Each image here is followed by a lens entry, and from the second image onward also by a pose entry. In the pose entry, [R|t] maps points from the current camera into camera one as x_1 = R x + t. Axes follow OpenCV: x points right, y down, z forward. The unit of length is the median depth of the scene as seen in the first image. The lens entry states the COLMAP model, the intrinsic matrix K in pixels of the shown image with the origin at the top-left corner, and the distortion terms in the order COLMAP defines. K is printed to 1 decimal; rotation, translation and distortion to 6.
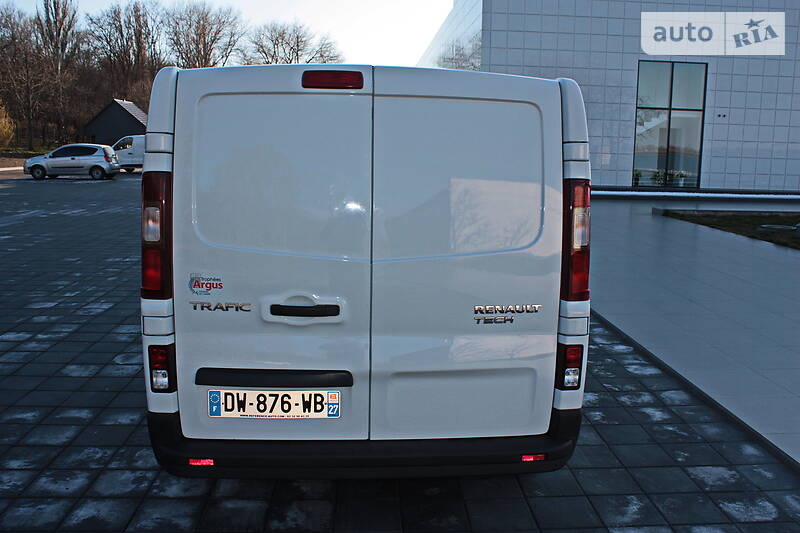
lens RADIAL K [[739.4, 0, 409.4], [0, 739.4, 267.0], [0, 0, 1]] dist [-0.137522, 0.121247]
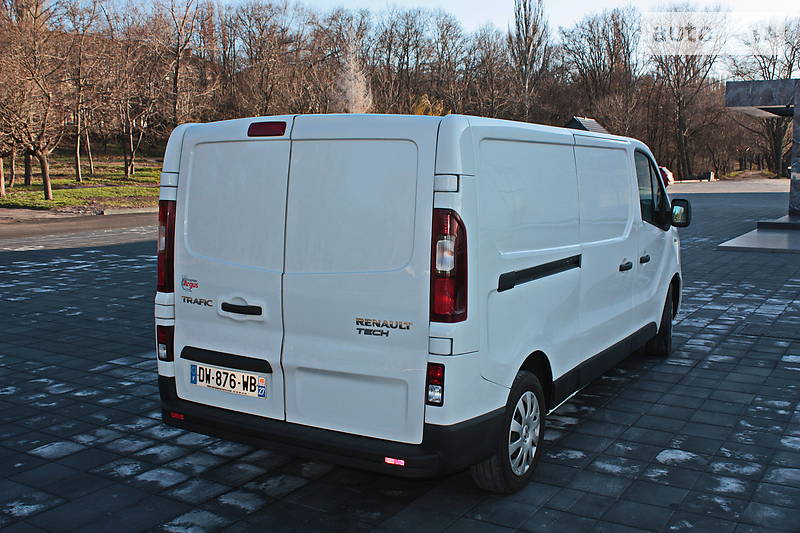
lens RADIAL K [[844.4, 0, 400.0], [0, 844.4, 266.5], [0, 0, 1]] dist [-0.112989, 0.122147]
pose [[0.816672, 0.049498, -0.574976, 0.863441], [-0.075579, 0.996907, -0.021528, -0.003791], [0.572132, 0.061037, 0.817887, -0.042168]]
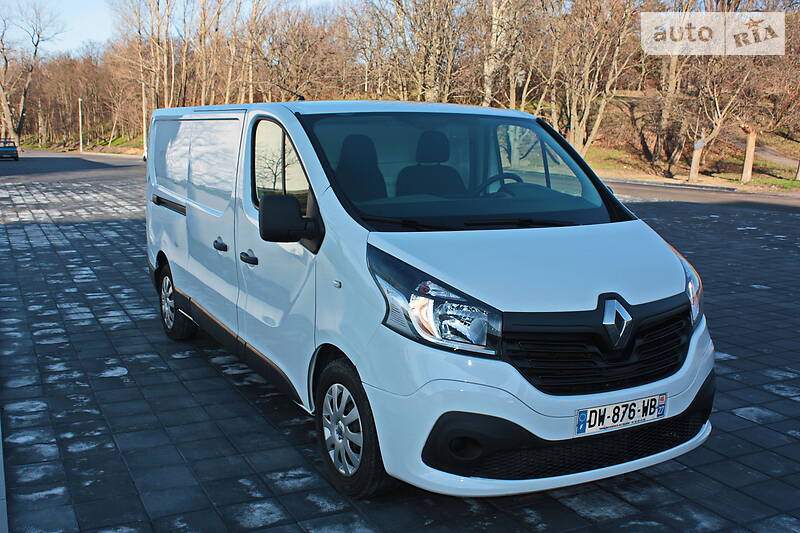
lens RADIAL K [[839.2, 0, 400.0], [0, 839.2, 266.5], [0, 0, 1]] dist [-0.082267, 0.012300]
pose [[-0.918517, 0.030222, -0.394226, 0.535897], [-0.095194, 0.950840, 0.294688, -0.604710], [0.383752, 0.308204, -0.870485, 3.530440]]
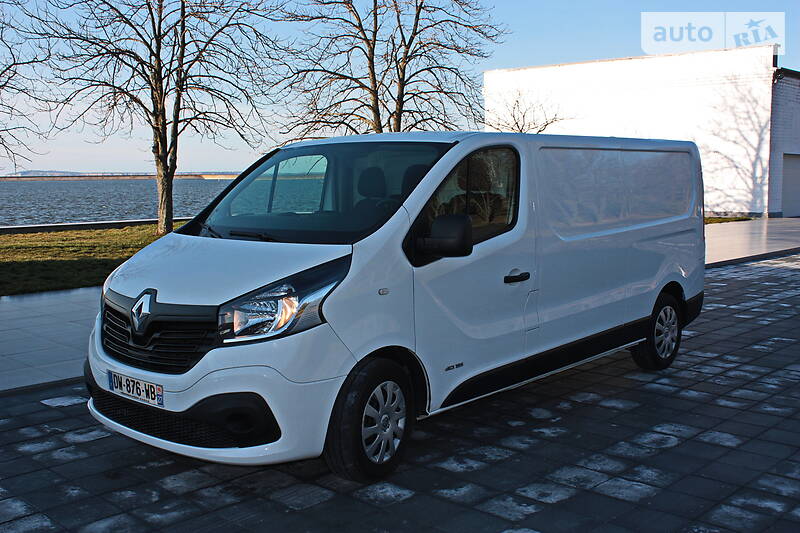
lens RADIAL K [[871.9, 0, 400.0], [0, 871.9, 266.5], [0, 0, 1]] dist [-0.089401, 0.035333]
pose [[-0.686084, -0.092718, 0.721590, -1.582049], [0.113081, 0.966201, 0.231666, -0.580766], [-0.718681, 0.240540, -0.652410, 3.275216]]
